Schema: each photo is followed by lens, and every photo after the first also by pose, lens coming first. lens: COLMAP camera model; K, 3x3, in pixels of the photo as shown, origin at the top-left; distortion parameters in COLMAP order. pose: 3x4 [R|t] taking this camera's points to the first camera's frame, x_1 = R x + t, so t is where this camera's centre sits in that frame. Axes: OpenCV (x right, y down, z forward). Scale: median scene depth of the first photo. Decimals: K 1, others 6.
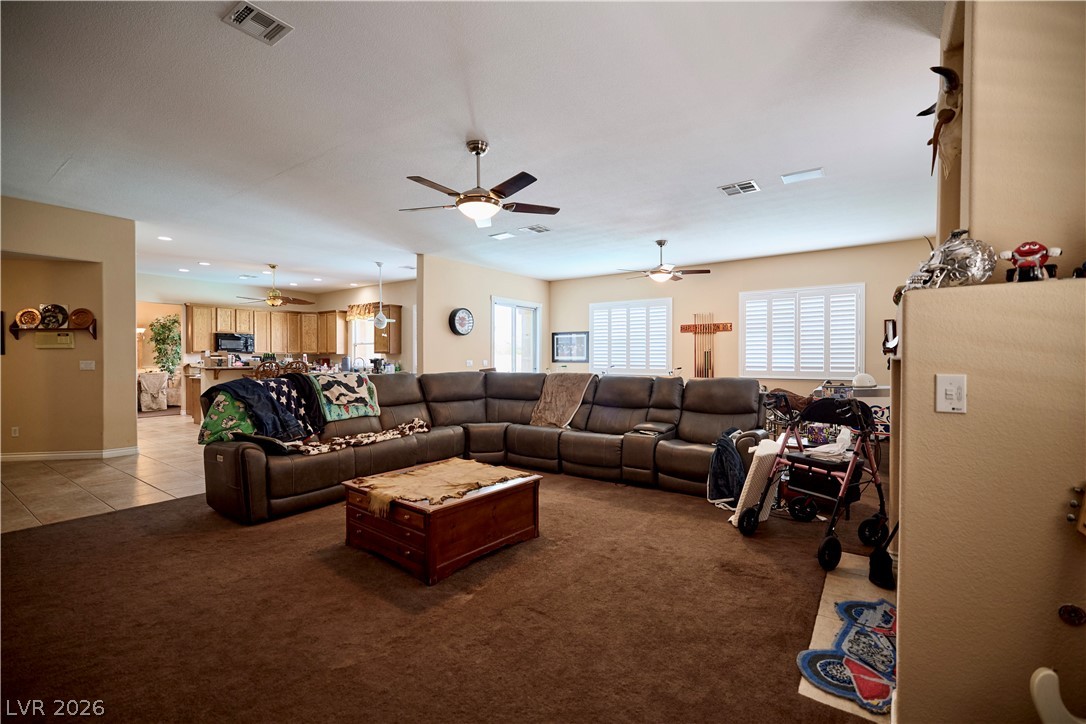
lens RADIAL K [[476.8, 0, 564.4], [0, 476.8, 361.2], [0, 0, 1]] dist [0.000573, -0.000637]
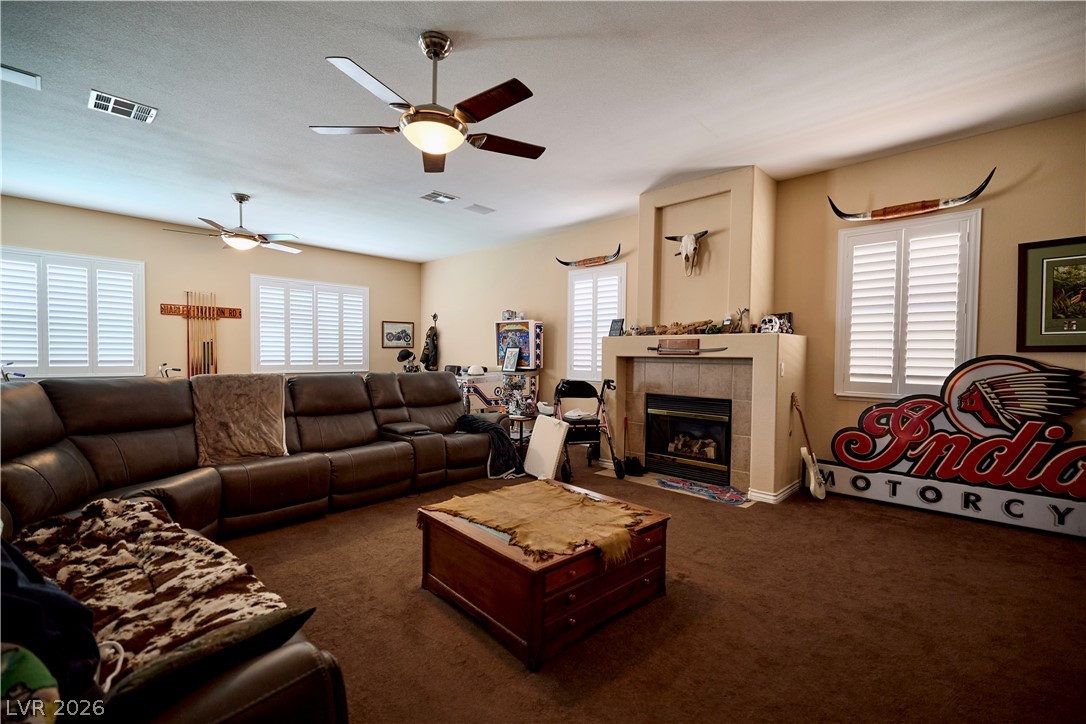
lens RADIAL K [[476.8, 0, 538.9], [0, 476.8, 364.4], [0, 0, 1]] dist [0.000573, -0.000637]
pose [[0.153387, -0.020579, 0.987952, -0.456545], [-0.005062, 0.999754, 0.021611, -0.003717], [-0.988153, -0.008316, 0.153245, 0.402049]]
